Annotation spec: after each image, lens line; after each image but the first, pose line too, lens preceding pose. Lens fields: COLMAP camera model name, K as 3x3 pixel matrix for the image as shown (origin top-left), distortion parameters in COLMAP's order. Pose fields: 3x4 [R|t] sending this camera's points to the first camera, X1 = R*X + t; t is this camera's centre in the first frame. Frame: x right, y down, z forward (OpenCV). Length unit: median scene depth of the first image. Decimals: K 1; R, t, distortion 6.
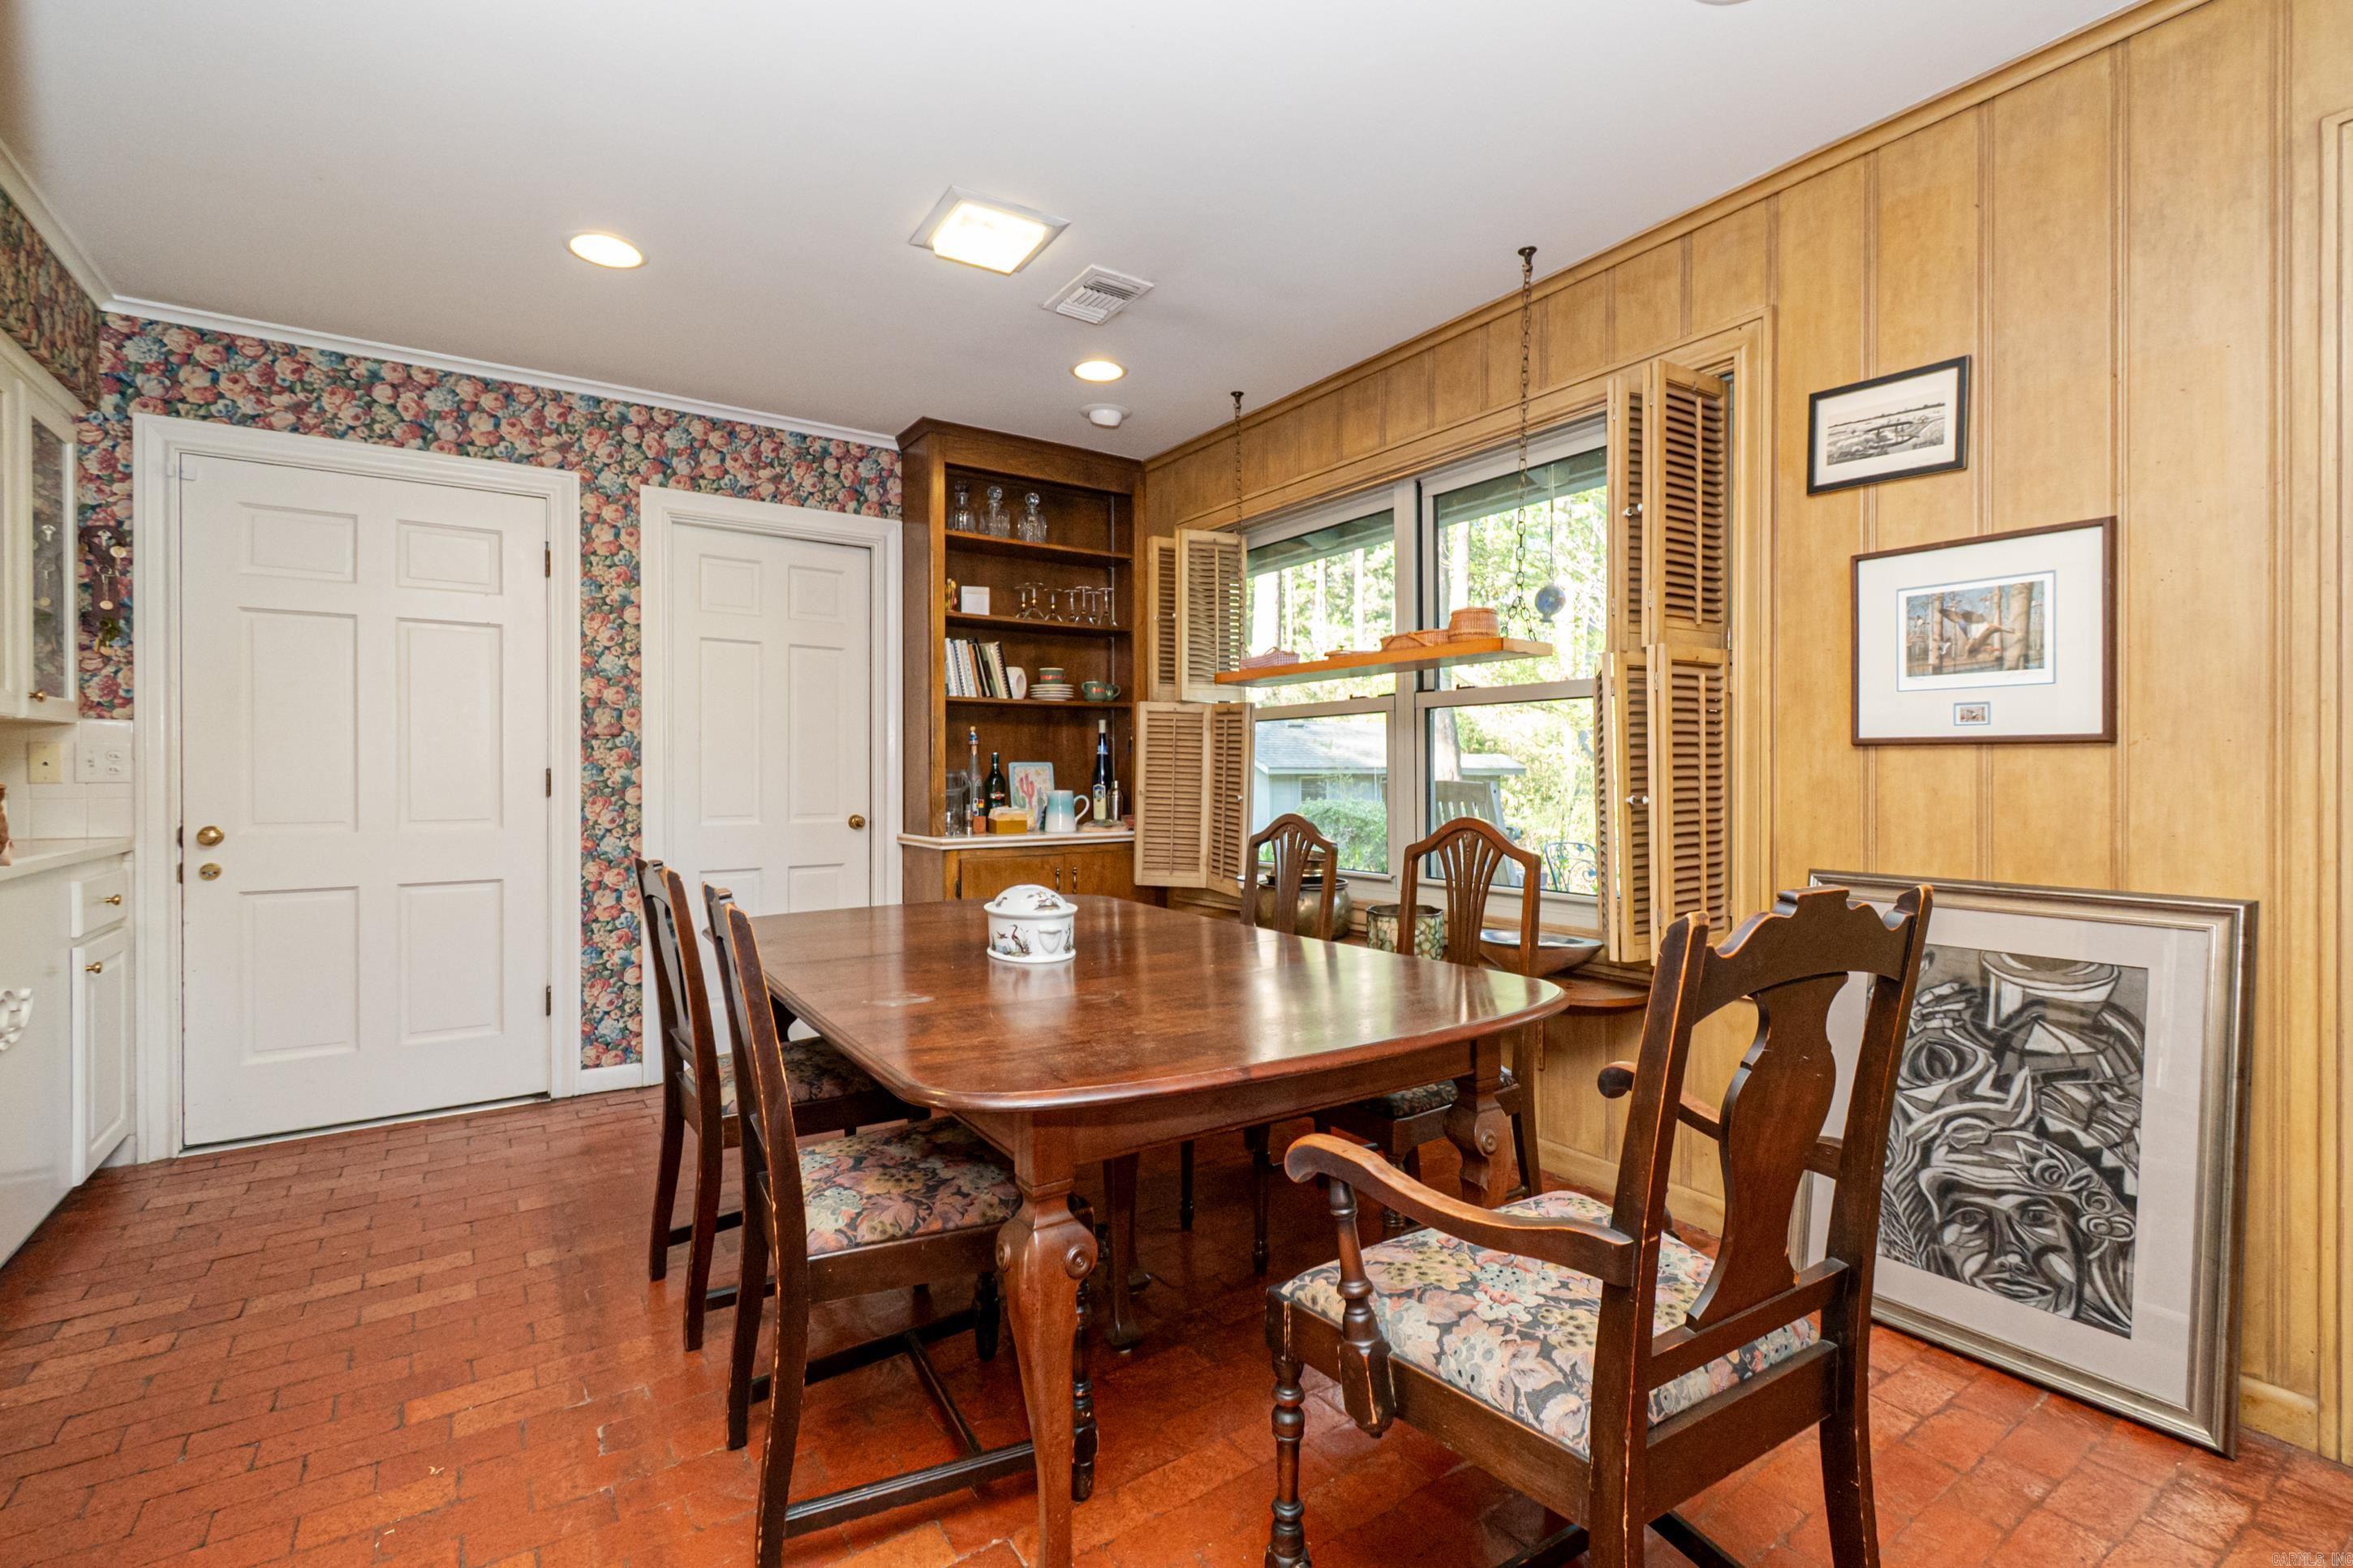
lens RADIAL K [[1061.0, 0, 1165.3], [0, 1061.0, 779.7], [0, 0, 1]] dist [0.006242, -0.003849]
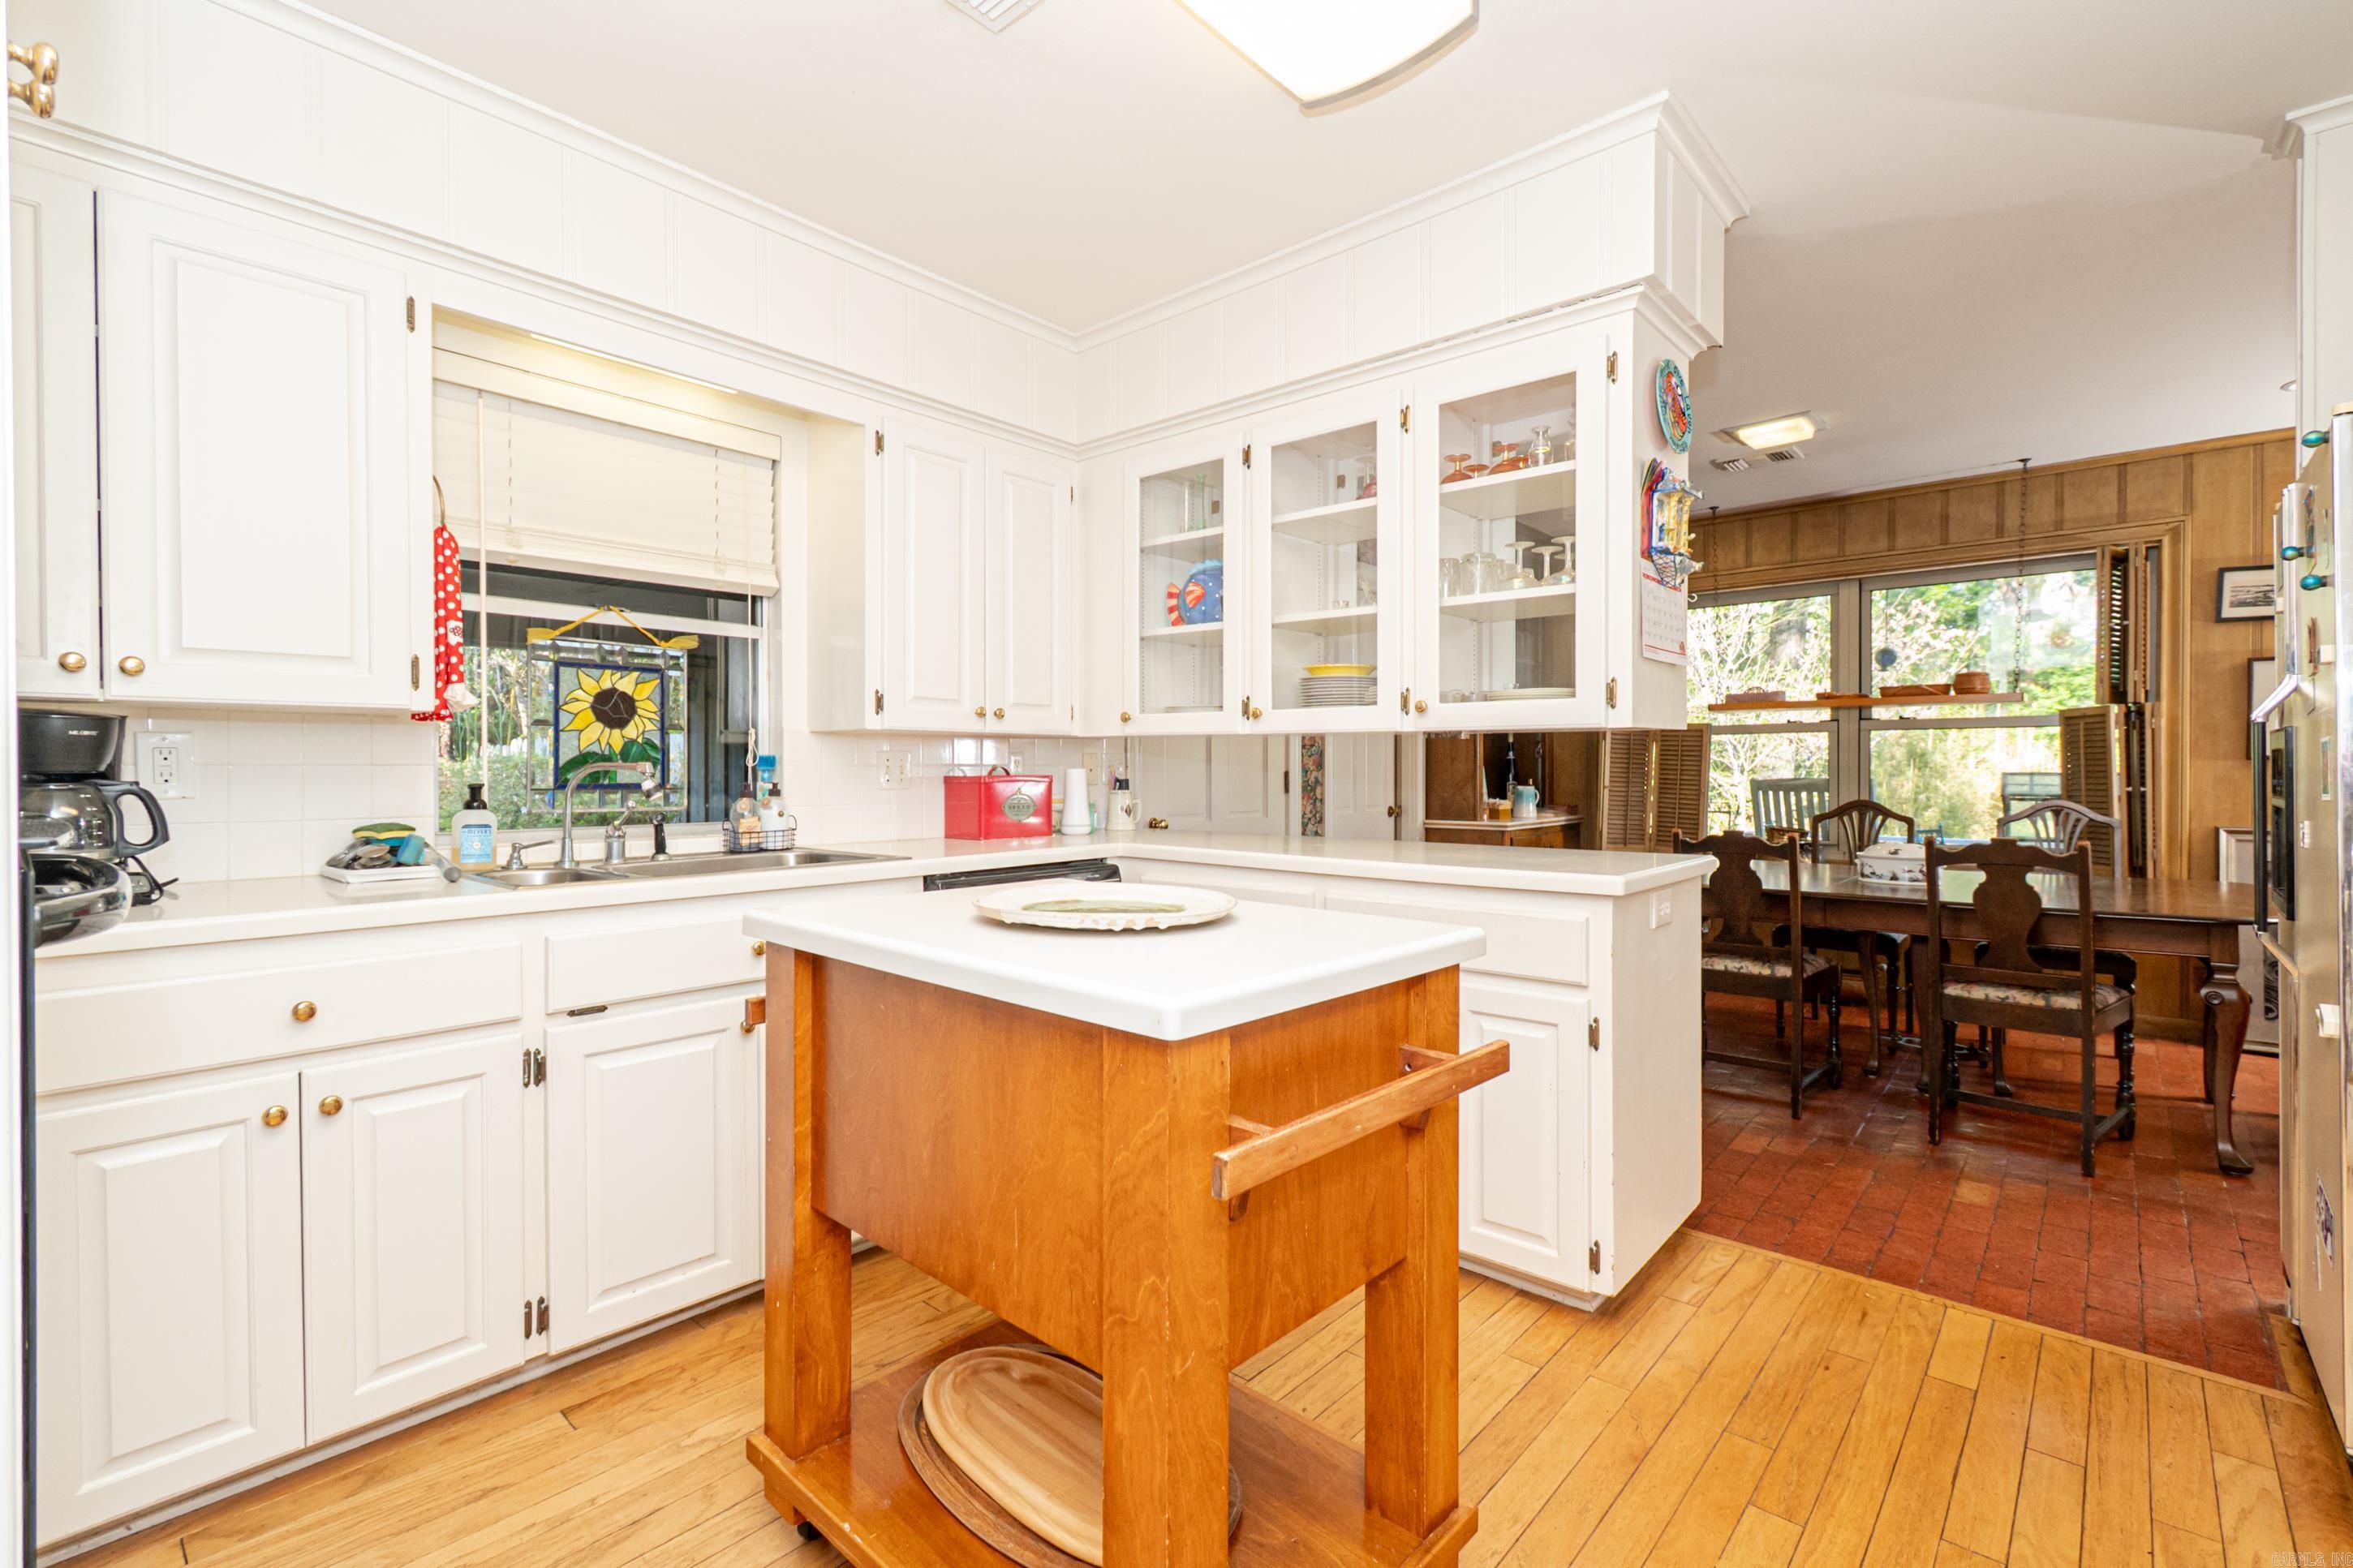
lens RADIAL K [[1061.0, 0, 1152.4], [0, 1061.0, 788.1], [0, 0, 1]] dist [0.006242, -0.003849]
pose [[0.964350, -0.008094, 0.264506, -1.367901], [0.004572, 0.999893, 0.013928, -0.012024], [-0.264591, -0.012222, 0.964283, -0.241204]]
